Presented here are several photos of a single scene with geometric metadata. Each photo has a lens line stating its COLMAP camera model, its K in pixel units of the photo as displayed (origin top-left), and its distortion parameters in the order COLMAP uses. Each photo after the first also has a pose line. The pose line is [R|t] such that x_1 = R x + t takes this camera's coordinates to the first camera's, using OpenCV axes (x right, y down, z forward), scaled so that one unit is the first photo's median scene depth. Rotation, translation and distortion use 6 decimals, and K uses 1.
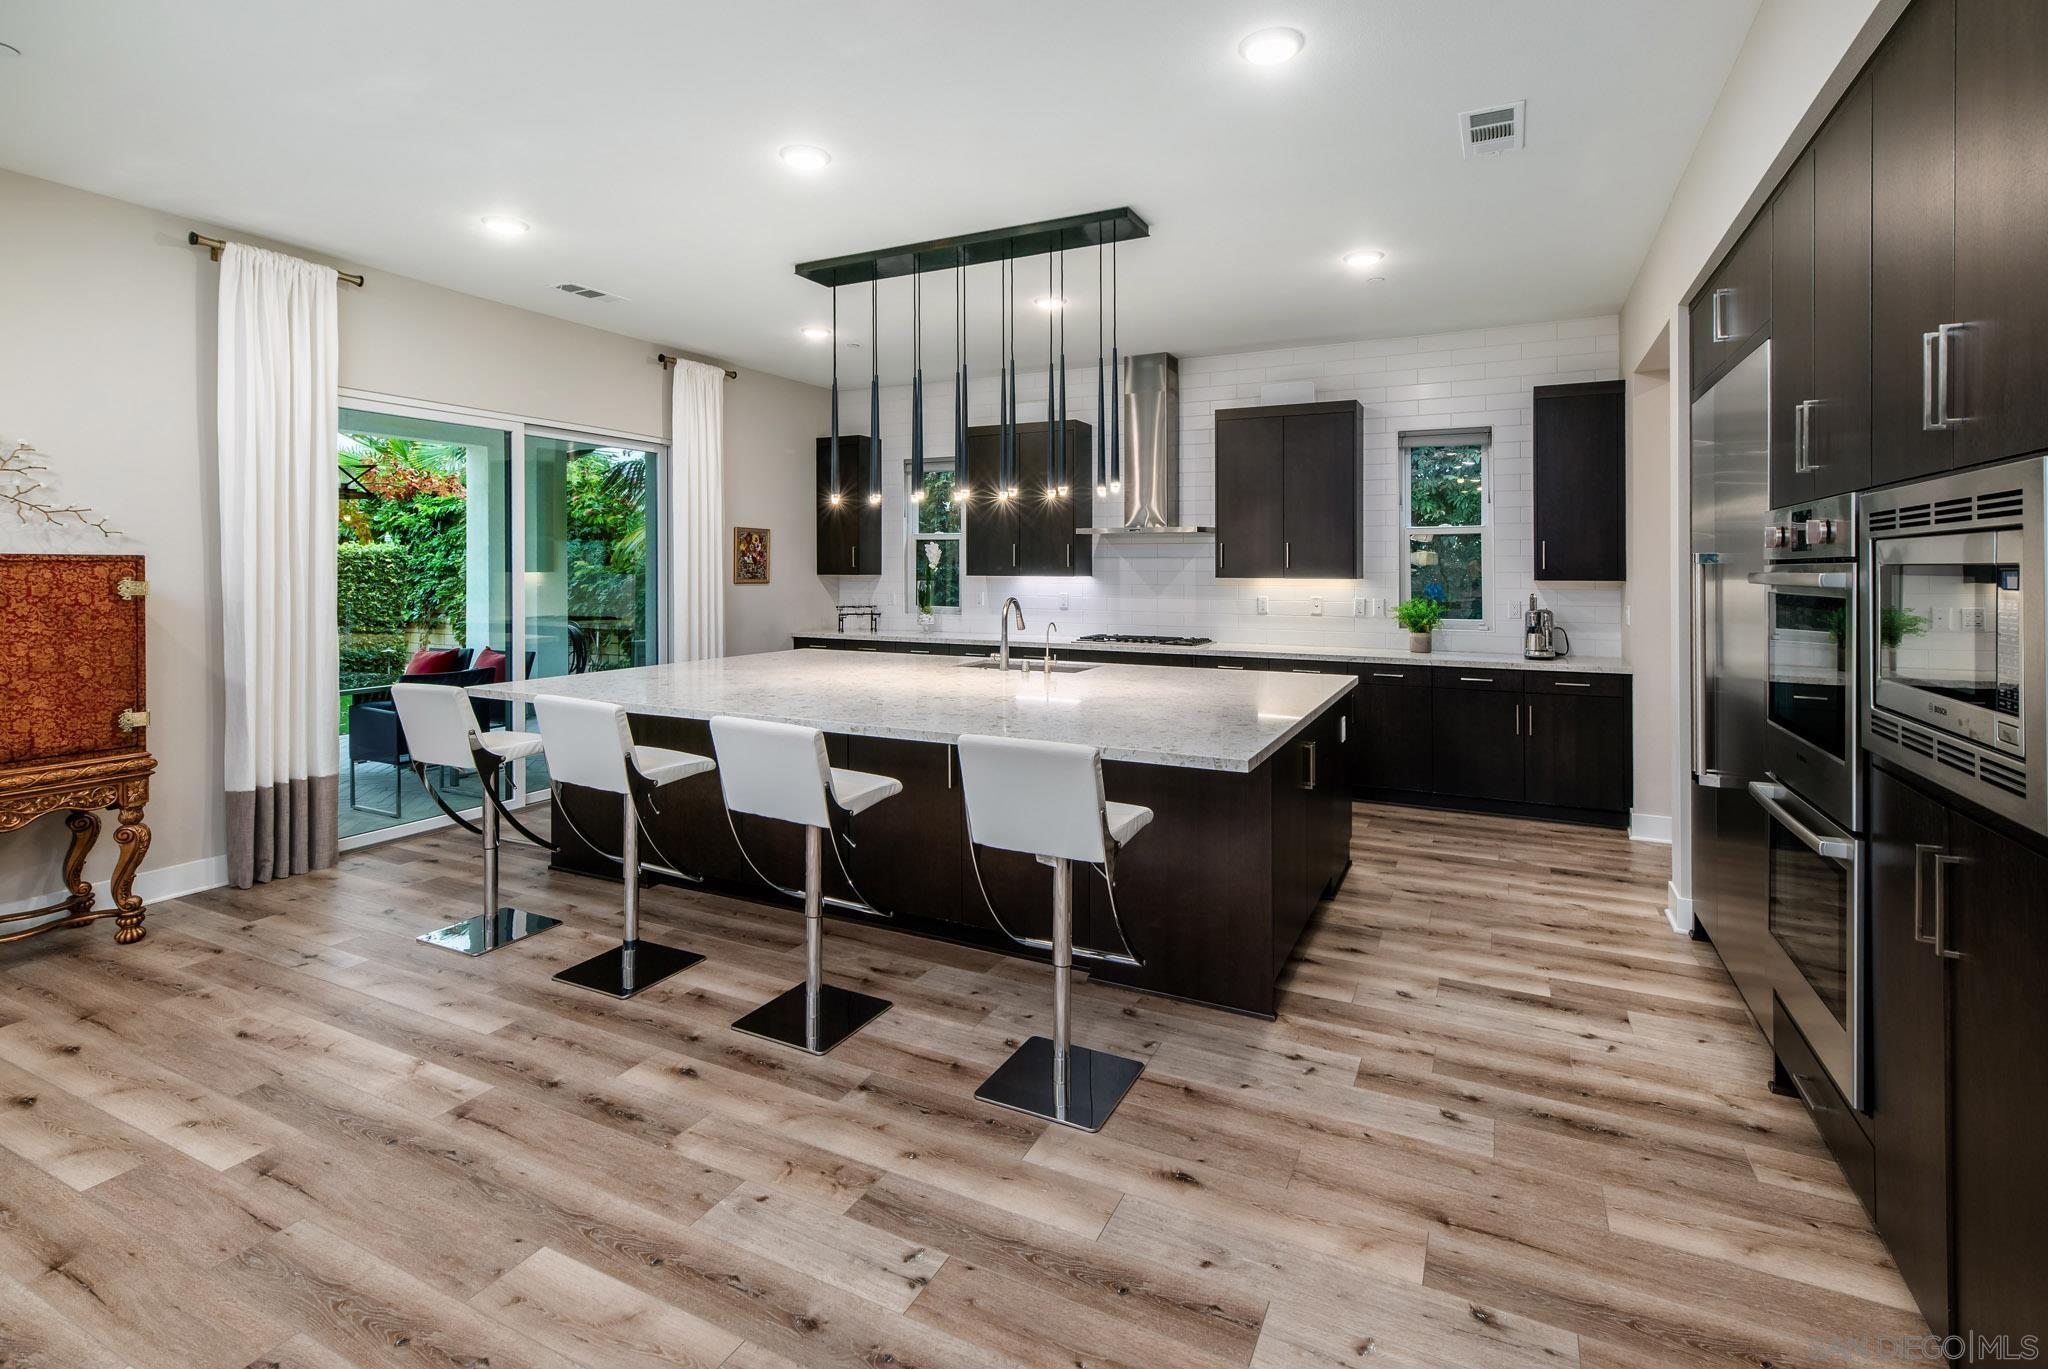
lens RADIAL K [[961.3, 0, 1037.6], [0, 961.3, 572.4], [0, 0, 1]] dist [0.012984, 0.000138]
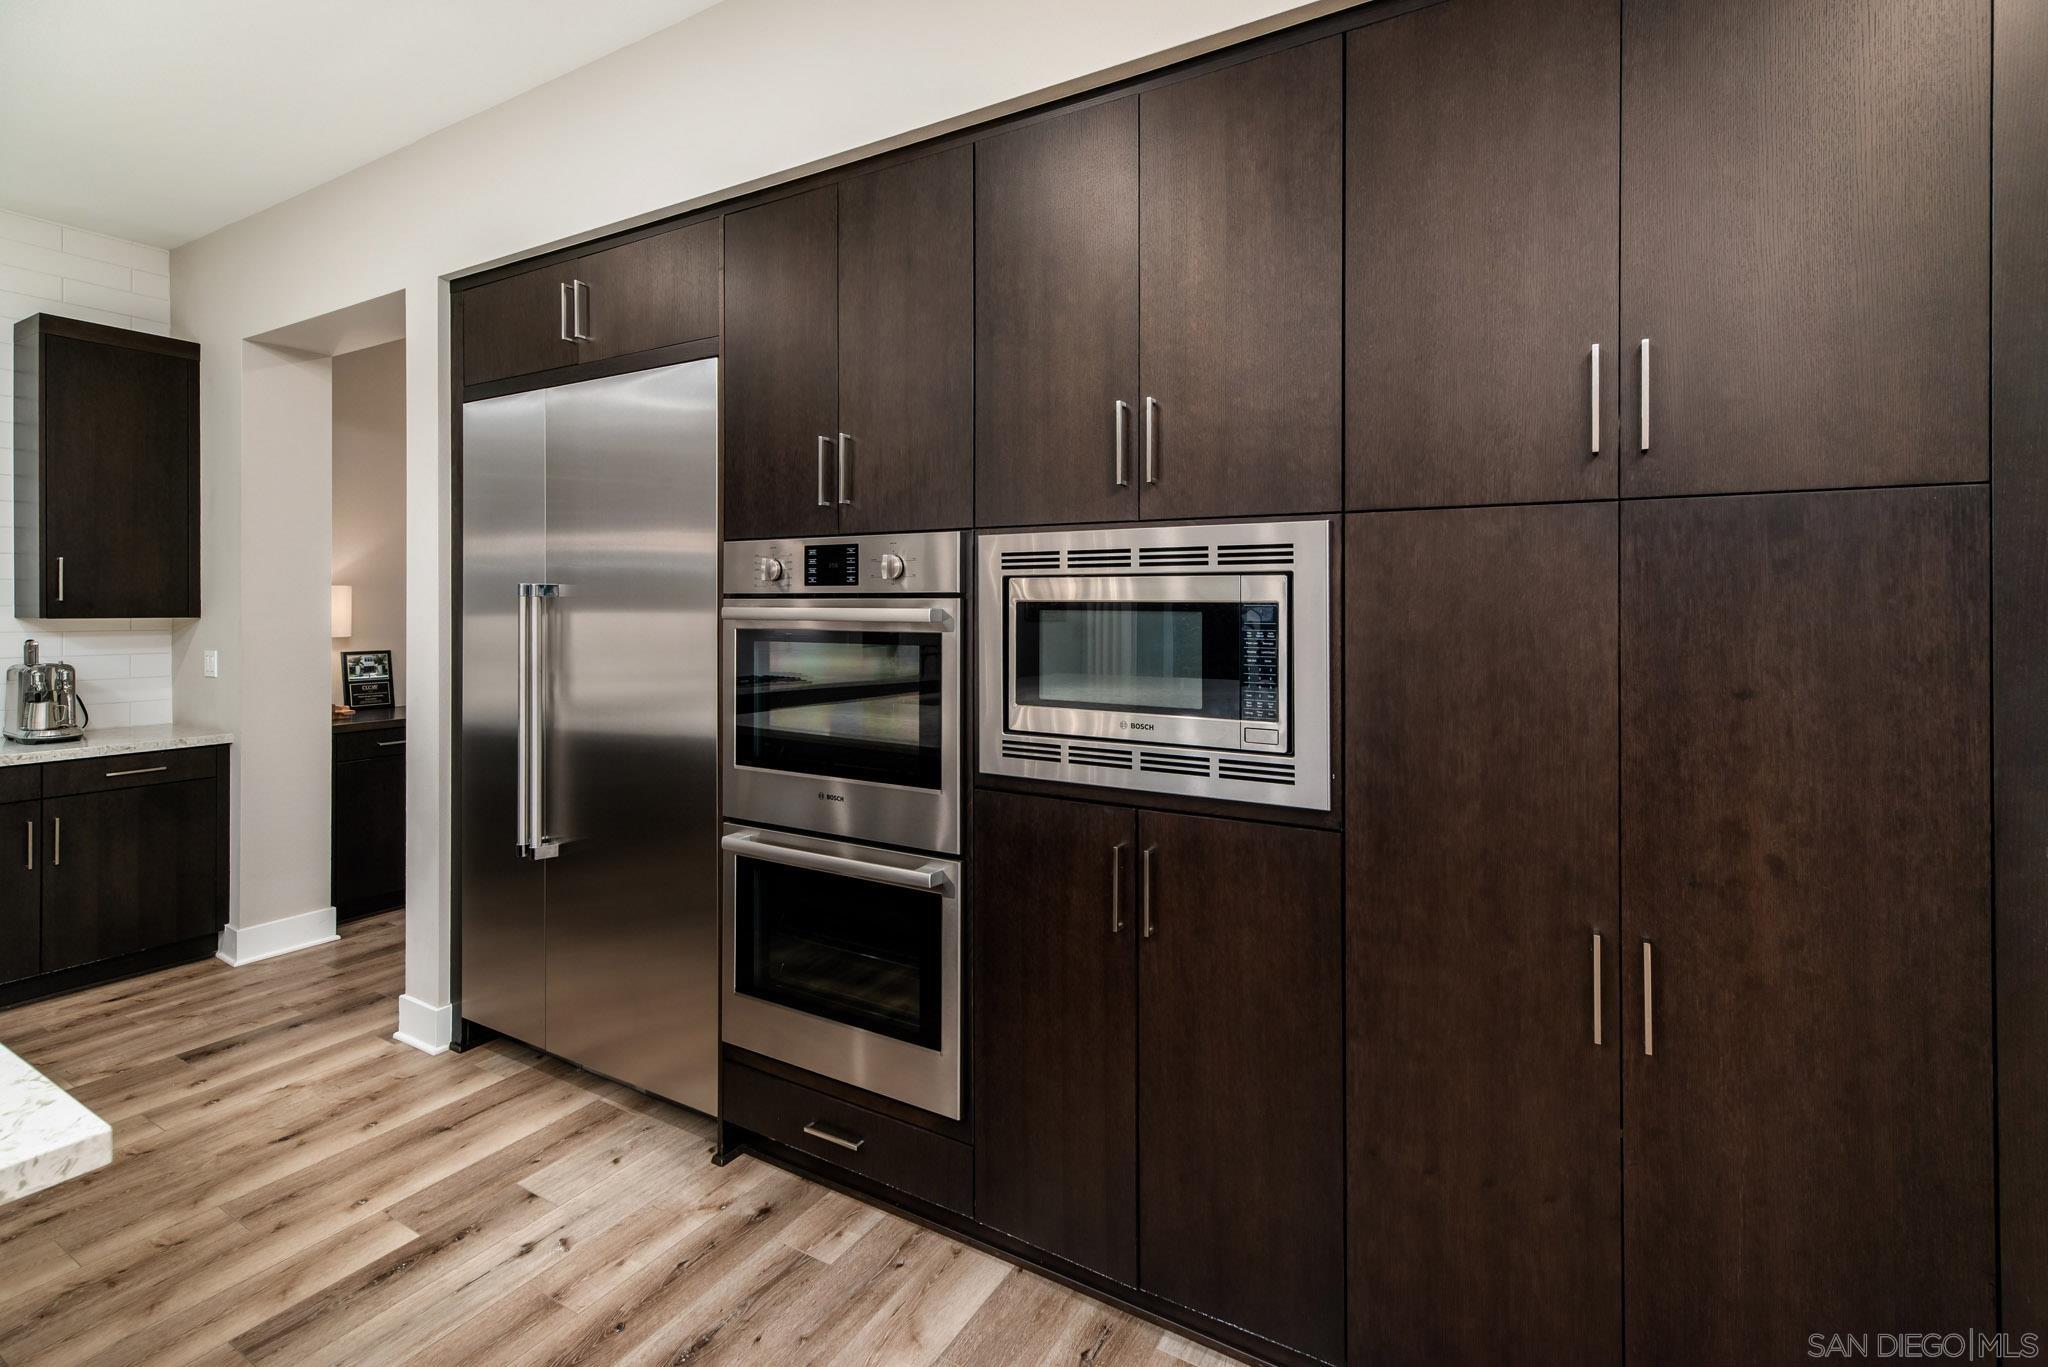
lens RADIAL K [[917.9, 0, 981.7], [0, 917.9, 607.4], [0, 0, 1]] dist [0.008601, -0.000829]
pose [[0.058039, 0.001137, 0.998314, -0.064149], [-0.002081, 0.999997, -0.001018, 0.000066], [-0.998312, -0.002018, 0.058041, 0.402249]]
